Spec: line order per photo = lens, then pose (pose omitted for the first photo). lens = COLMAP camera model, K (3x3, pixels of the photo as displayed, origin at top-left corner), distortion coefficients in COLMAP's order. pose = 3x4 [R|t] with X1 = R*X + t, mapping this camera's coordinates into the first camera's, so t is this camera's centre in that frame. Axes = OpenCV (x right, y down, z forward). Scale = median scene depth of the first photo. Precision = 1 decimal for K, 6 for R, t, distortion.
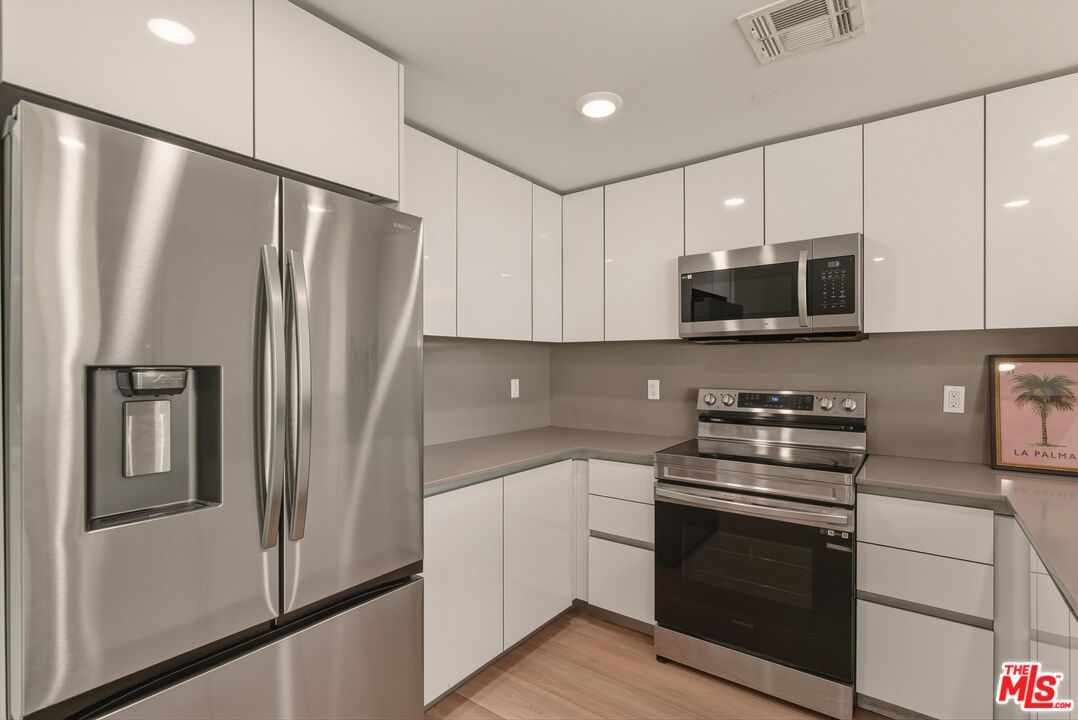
lens RADIAL K [[519.6, 0, 531.9], [0, 519.6, 362.5], [0, 0, 1]] dist [-0.000989, 0.000697]
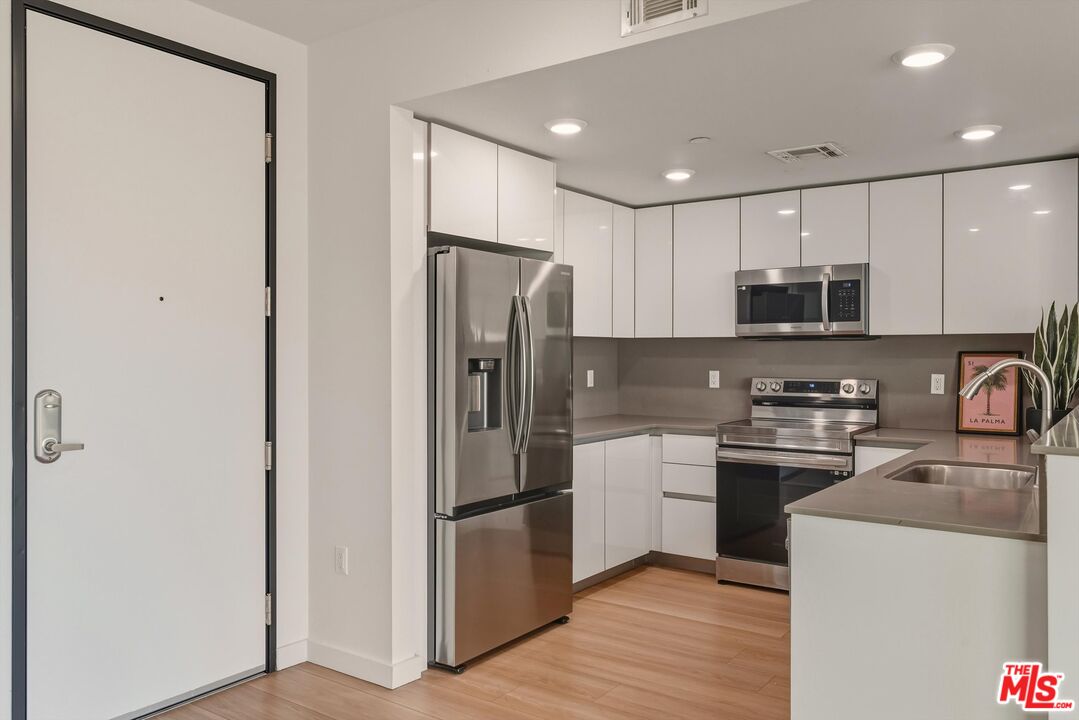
lens RADIAL K [[838.9, 0, 536.7], [0, 838.9, 351.2], [0, 0, 1]] dist [0.045861, -0.001892]
pose [[0.999550, 0.002232, 0.029908, -0.282801], [-0.002206, 0.999997, -0.000918, -0.009635], [-0.029910, 0.000851, 0.999552, -1.117337]]
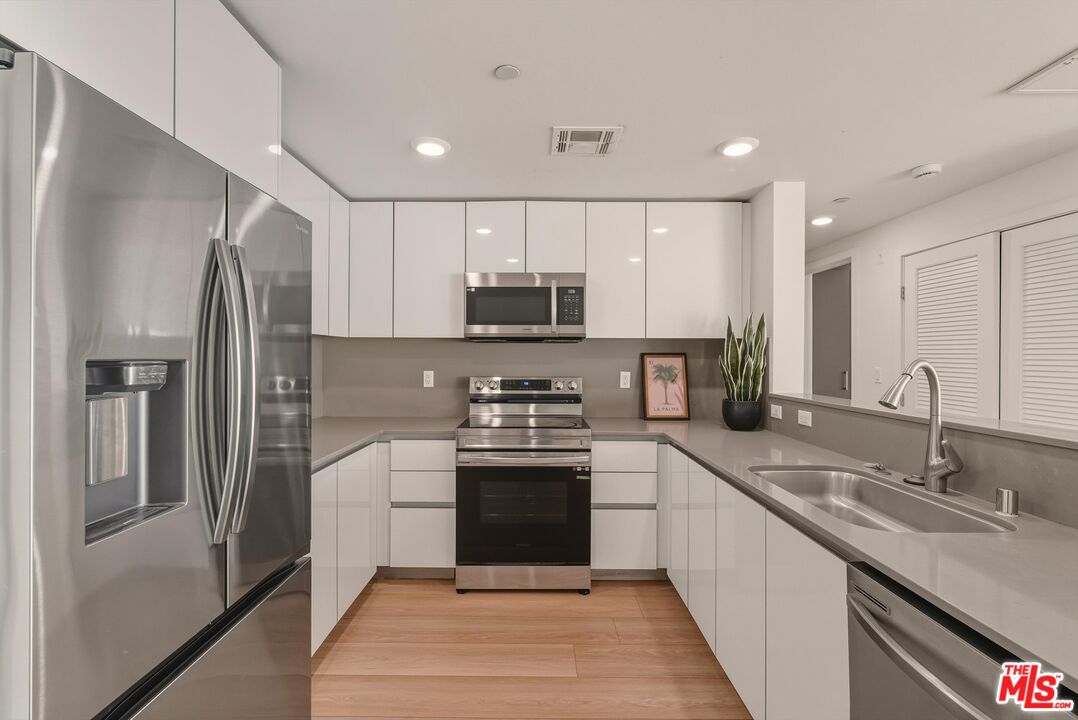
lens RADIAL K [[484.1, 0, 537.2], [0, 484.1, 353.6], [0, 0, 1]] dist [-0.000988, -0.000017]
pose [[0.800019, 0.007727, 0.599925, -0.310613], [-0.005357, 0.999969, -0.005735, -0.001540], [-0.599950, 0.001374, 0.800036, -0.053639]]
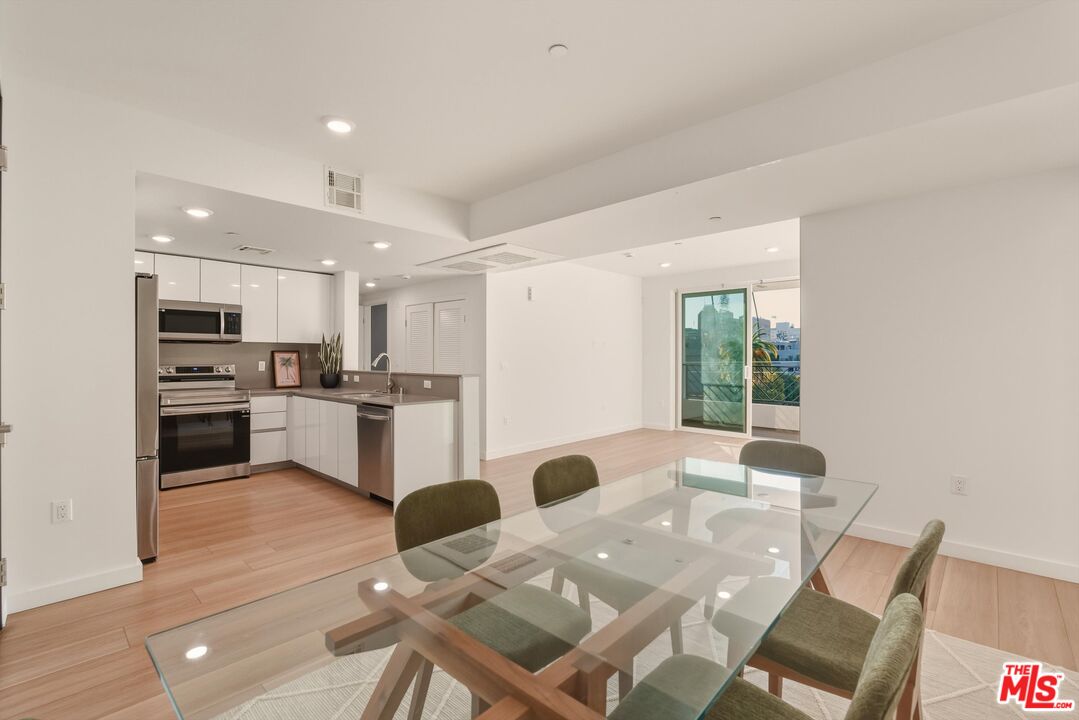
lens RADIAL K [[483.3, 0, 539.5], [0, 483.3, 360.0], [0, 0, 1]] dist [-0.003539, -0.000328]
pose [[0.108517, -0.003977, 0.994087, -1.565693], [-0.006223, 0.999970, 0.004680, 0.015721], [-0.994075, -0.006694, 0.108489, -0.756585]]
